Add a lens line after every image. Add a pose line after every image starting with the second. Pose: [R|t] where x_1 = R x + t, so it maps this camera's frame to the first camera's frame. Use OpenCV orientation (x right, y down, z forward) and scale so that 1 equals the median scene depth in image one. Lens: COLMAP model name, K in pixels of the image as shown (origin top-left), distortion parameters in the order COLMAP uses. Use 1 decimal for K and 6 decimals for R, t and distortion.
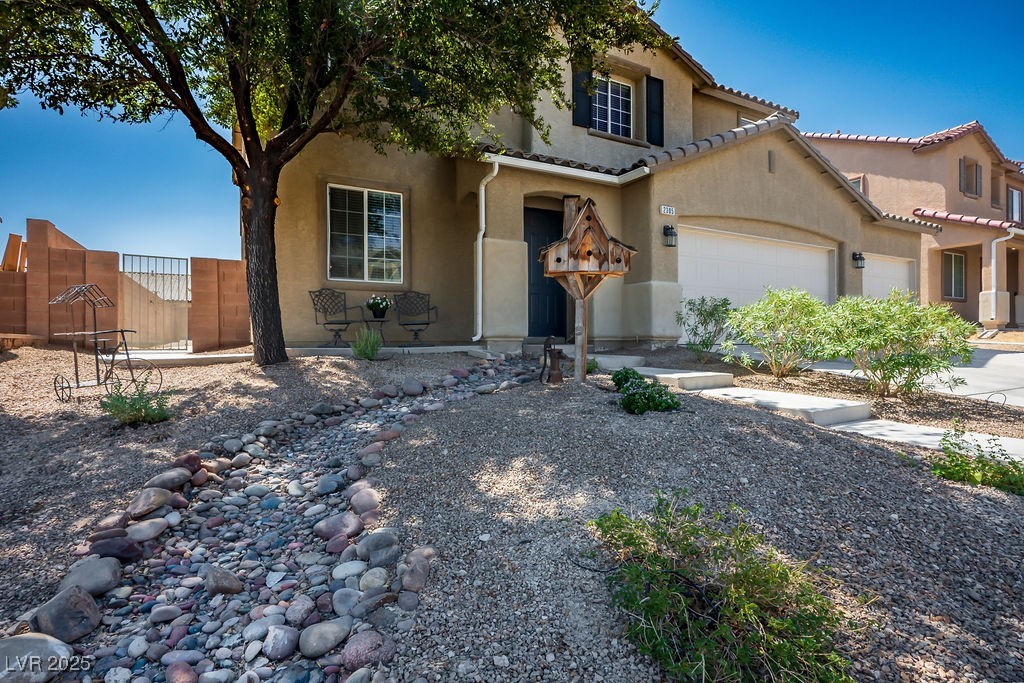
lens RADIAL K [[513.9, 0, 516.2], [0, 513.9, 338.8], [0, 0, 1]] dist [0.000698, -0.000341]
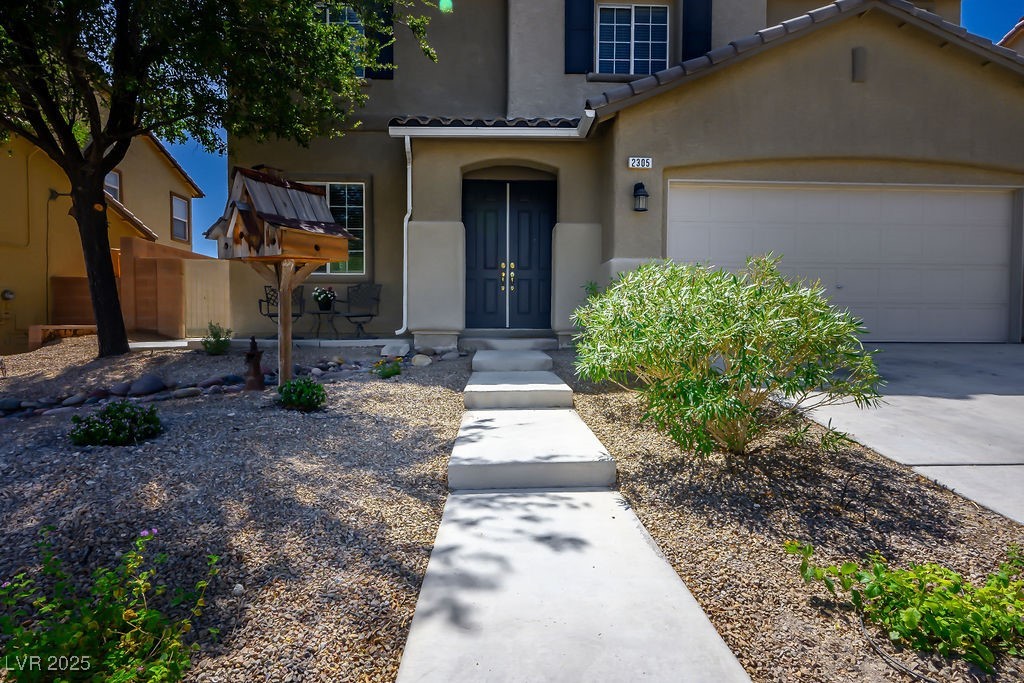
lens RADIAL K [[513.9, 0, 506.4], [0, 513.9, 338.4], [0, 0, 1]] dist [0.000698, -0.000341]
pose [[0.891701, 0.016285, -0.452332, 0.458237], [-0.006627, 0.999715, 0.022929, -0.010129], [0.452577, -0.017448, 0.891555, 0.240413]]
